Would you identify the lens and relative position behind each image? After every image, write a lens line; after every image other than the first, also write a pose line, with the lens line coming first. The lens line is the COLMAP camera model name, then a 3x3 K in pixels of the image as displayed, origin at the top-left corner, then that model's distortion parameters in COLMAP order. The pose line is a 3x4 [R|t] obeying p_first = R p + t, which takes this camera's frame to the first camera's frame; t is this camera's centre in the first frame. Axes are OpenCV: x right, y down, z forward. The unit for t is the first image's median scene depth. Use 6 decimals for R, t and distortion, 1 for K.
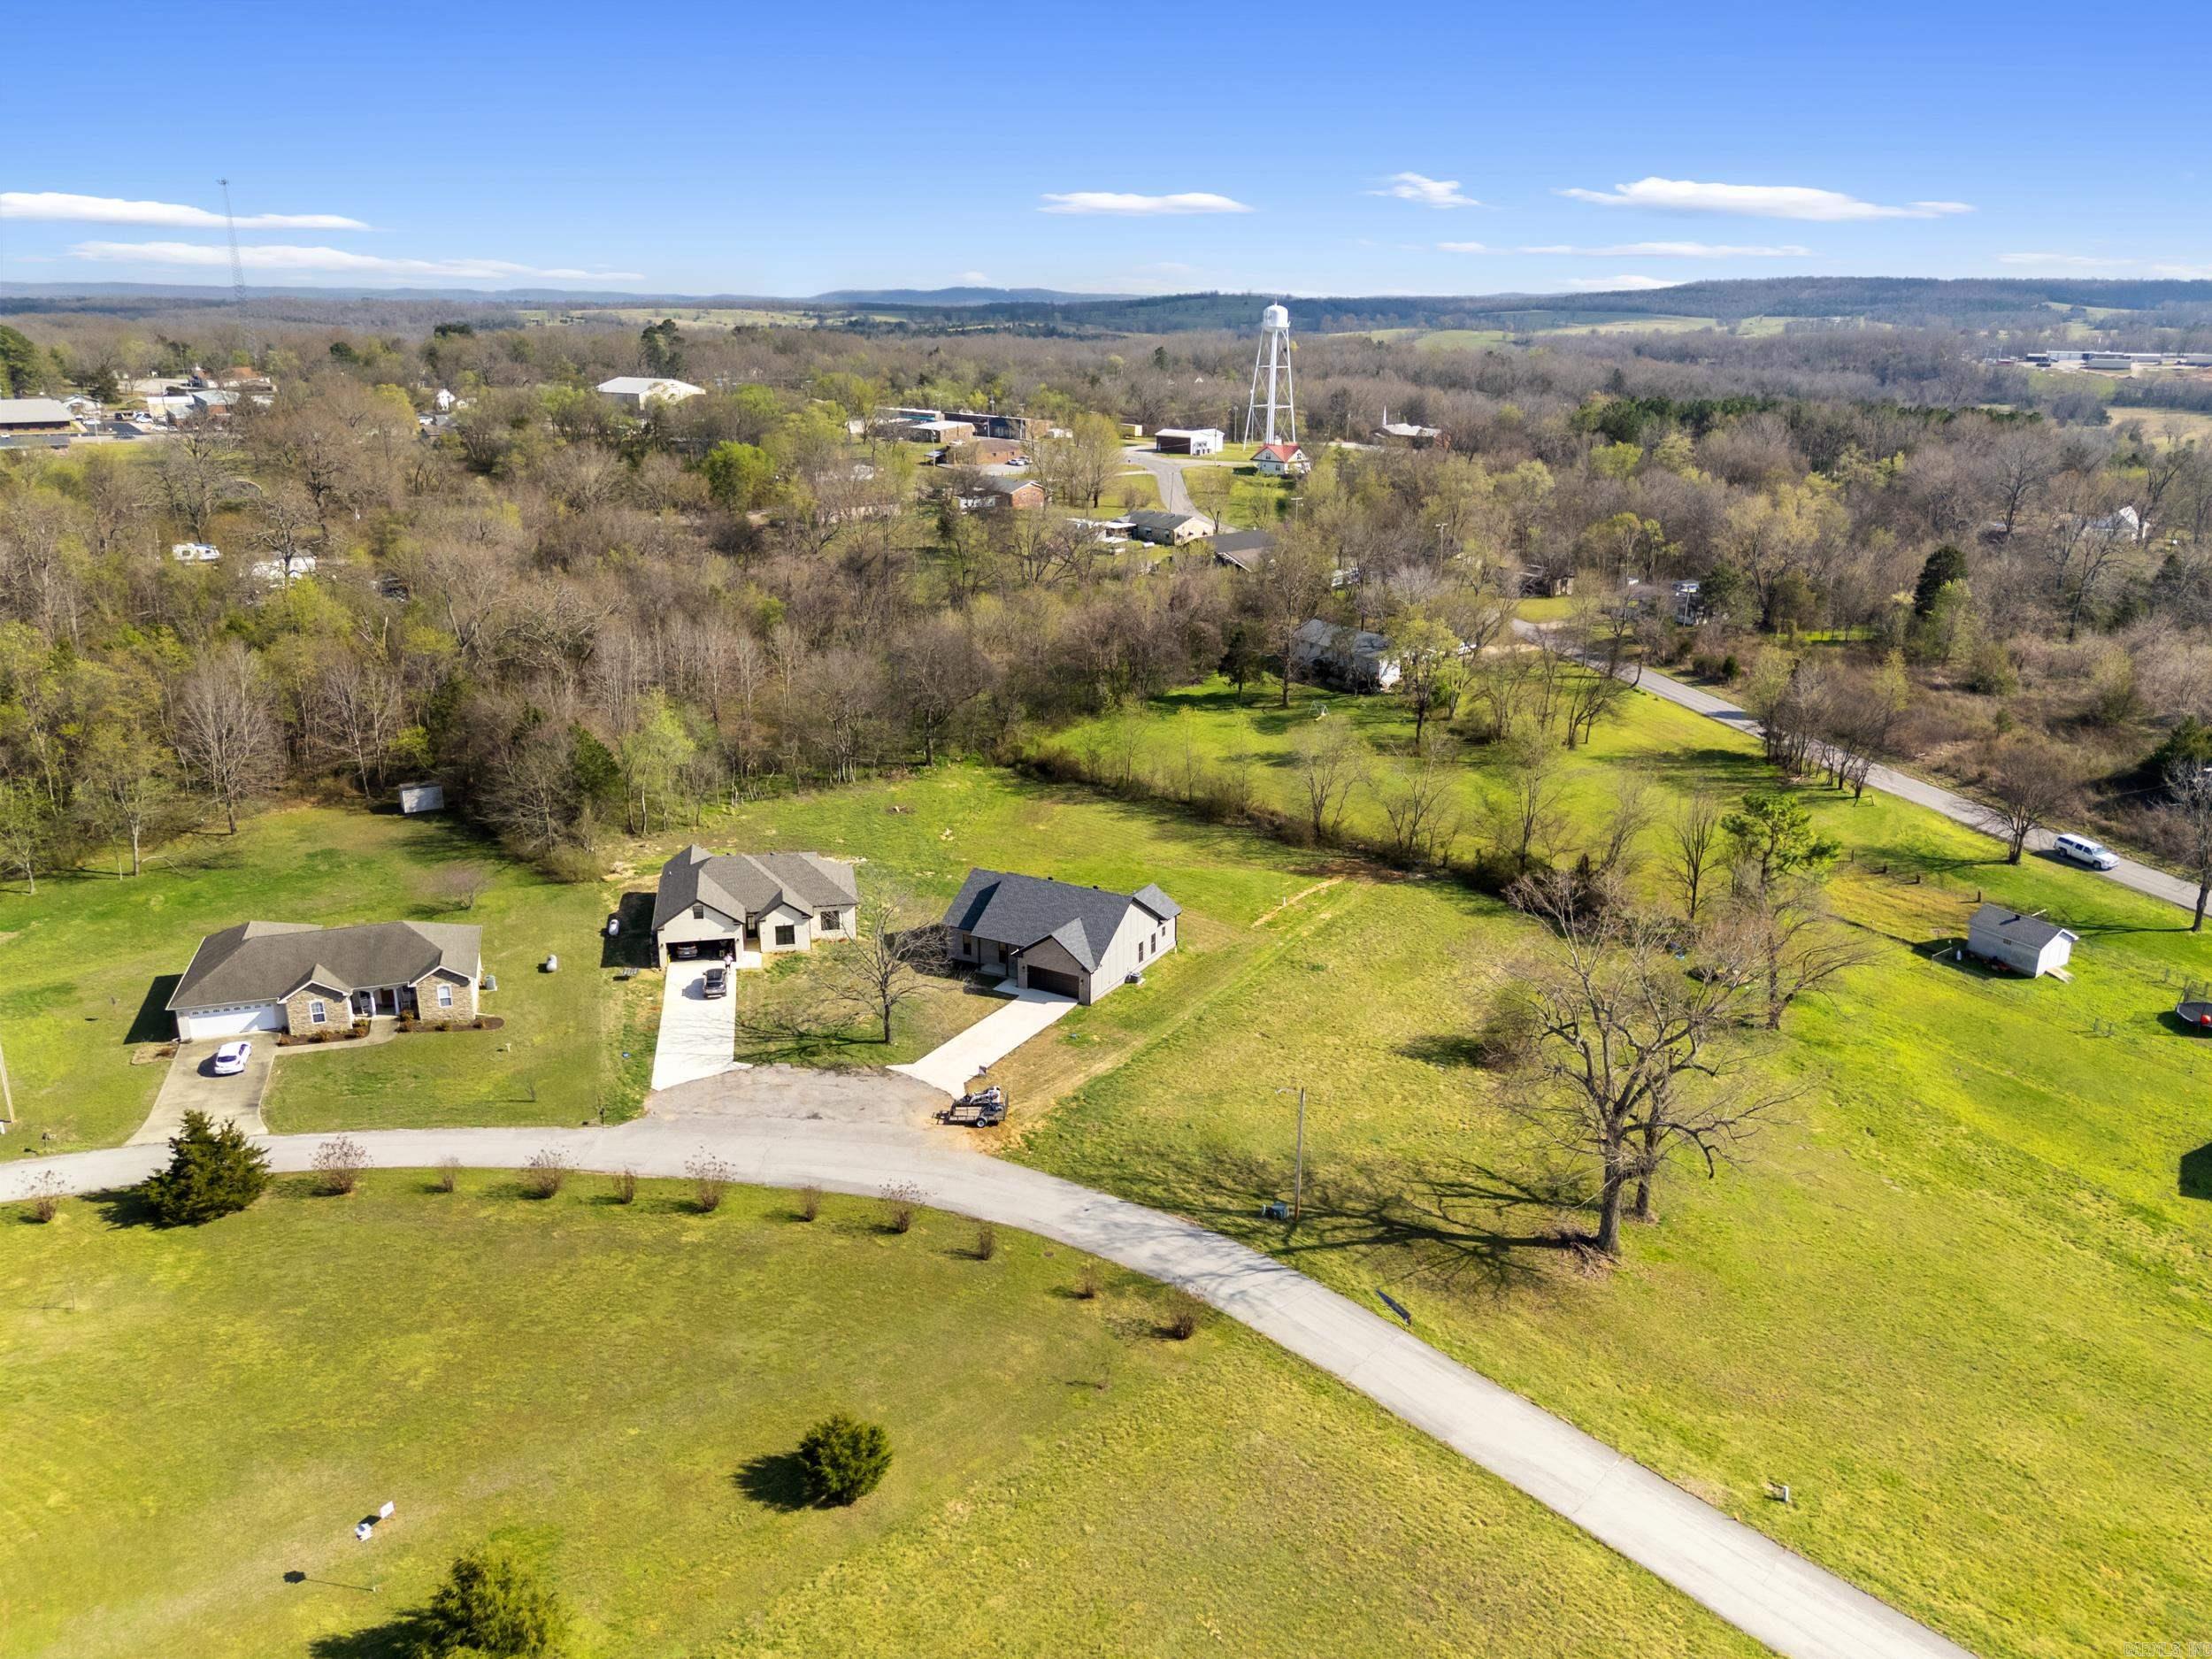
lens RADIAL K [[1667.7, 0, 1107.6], [0, 1667.7, 830.1], [0, 0, 1]] dist [0.014399, 0.003600]
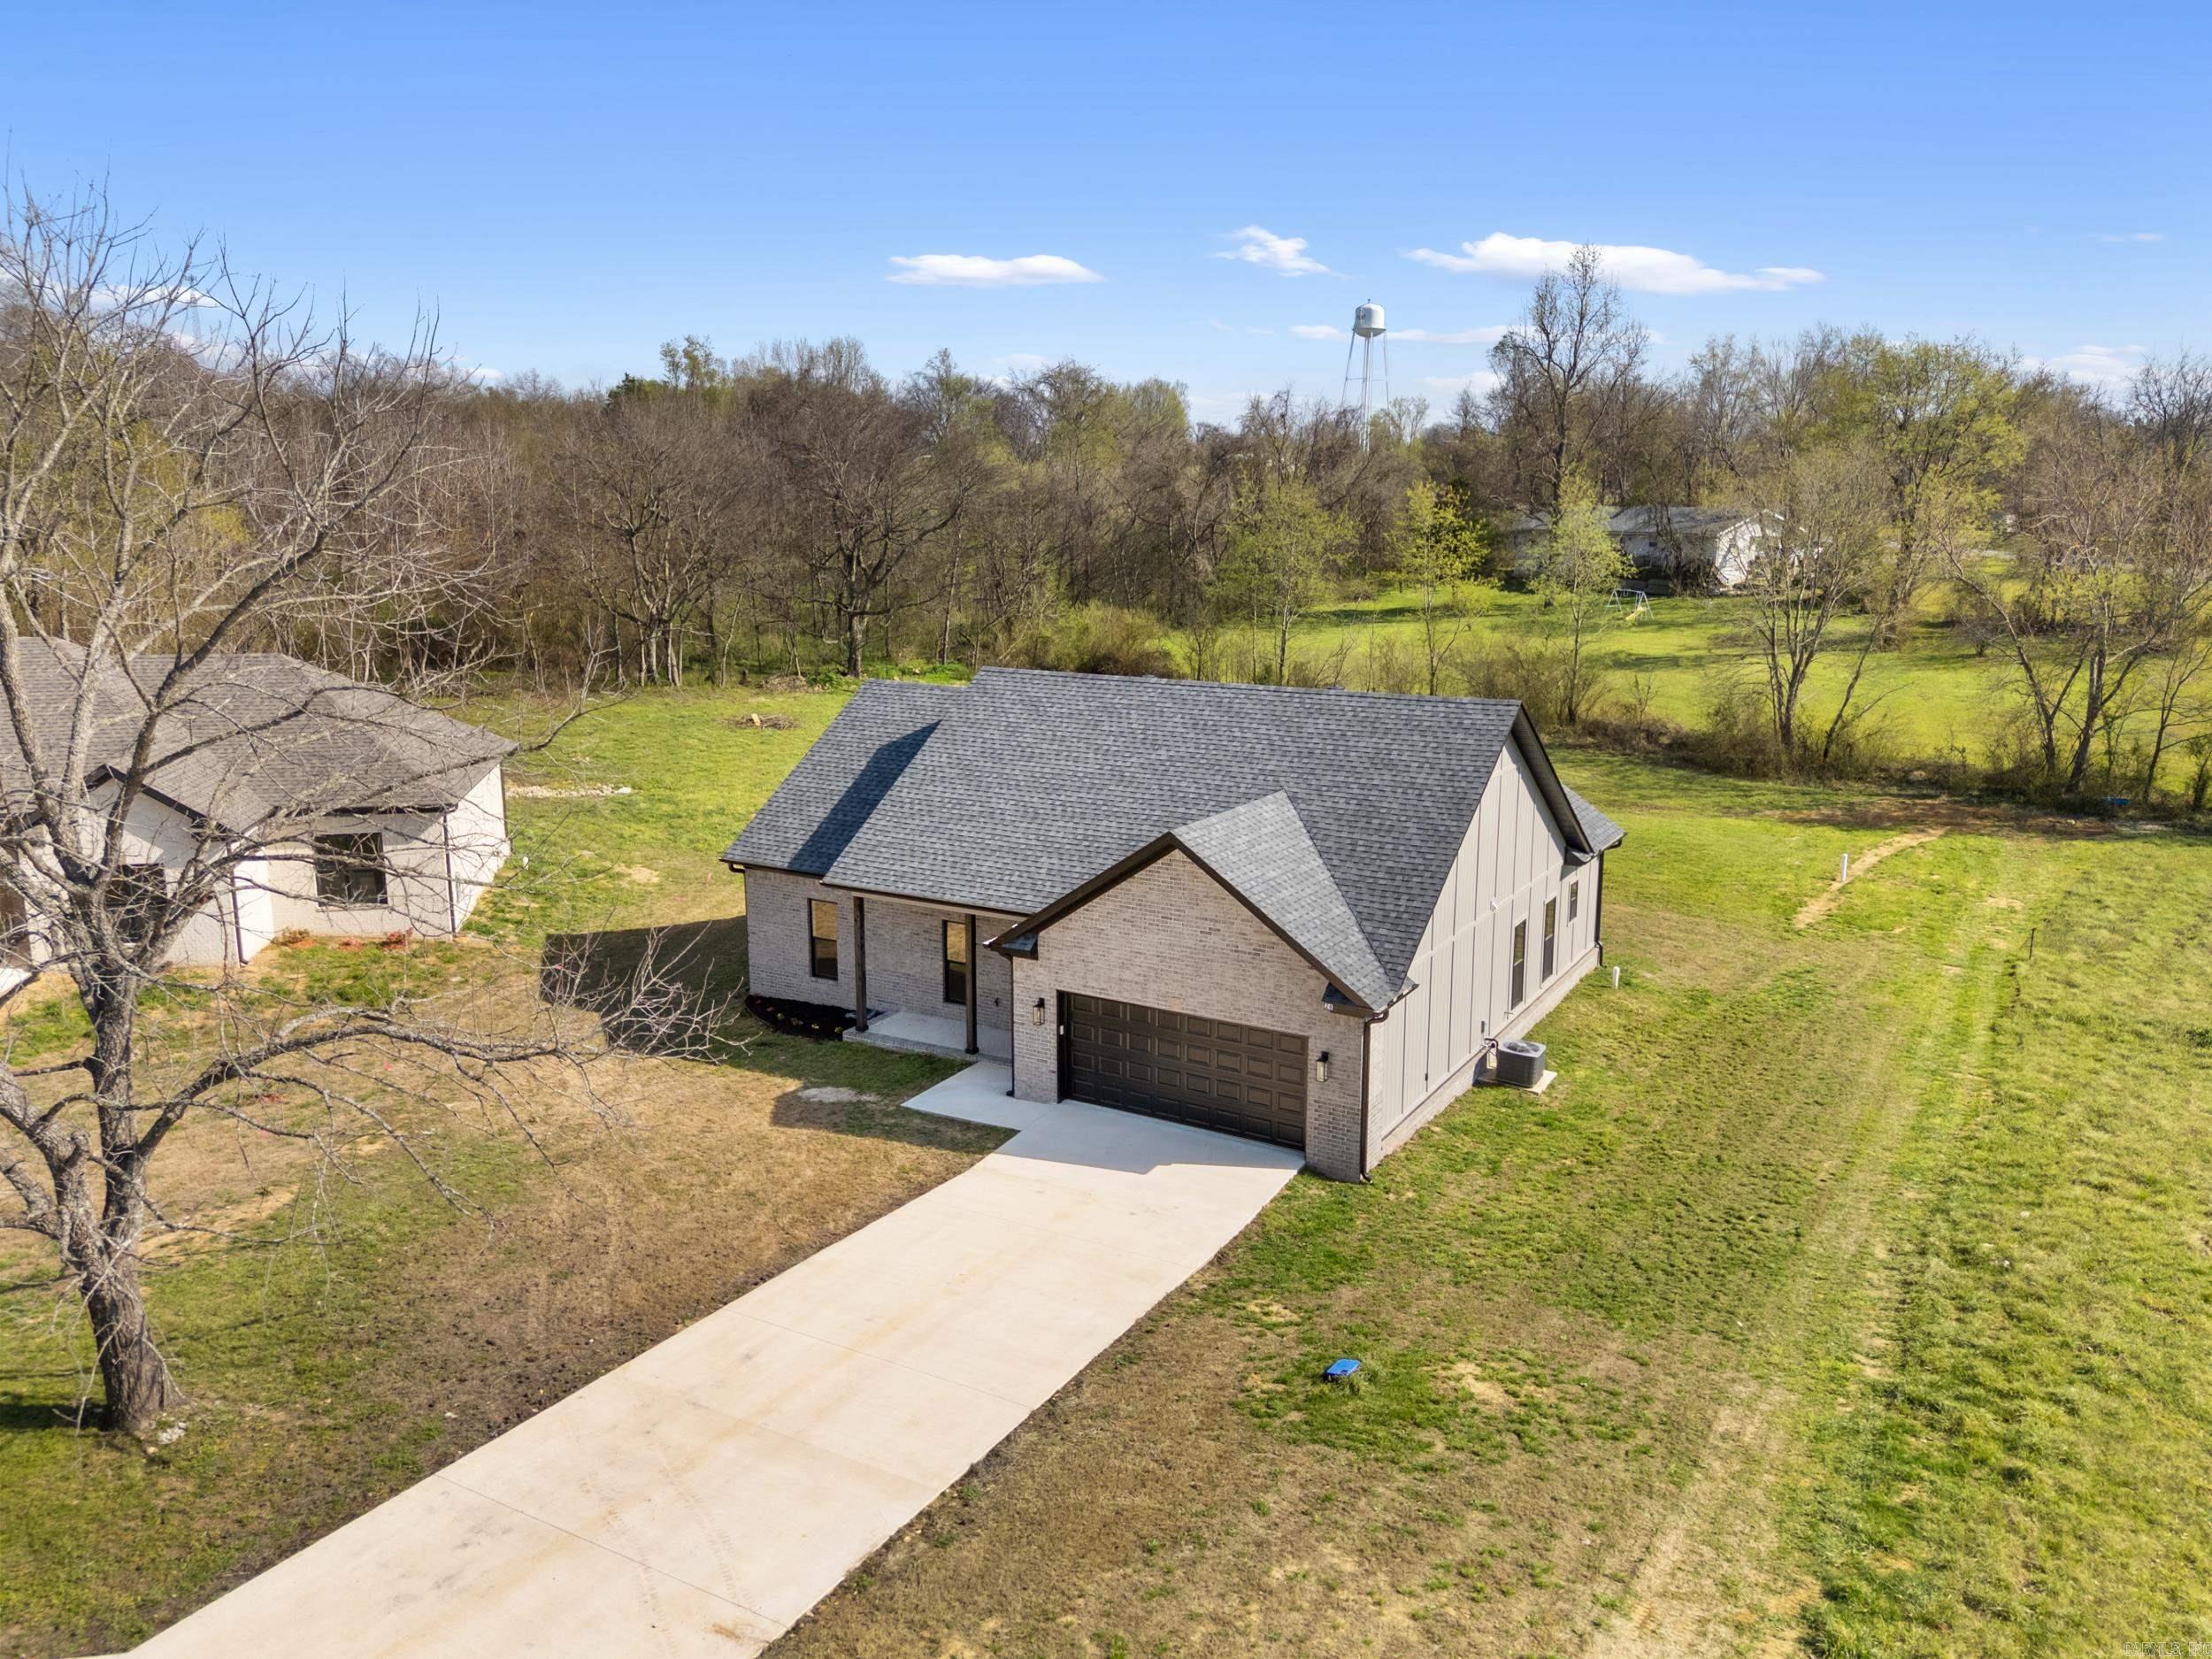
lens RADIAL K [[1667.7, 0, 1112.4], [0, 1667.7, 824.4], [0, 0, 1]] dist [0.014399, 0.003600]
pose [[0.999896, 0.003358, -0.014057, -0.037829], [-0.004914, 0.993678, -0.112160, 0.083462], [0.013592, 0.112217, 0.993591, 0.780019]]
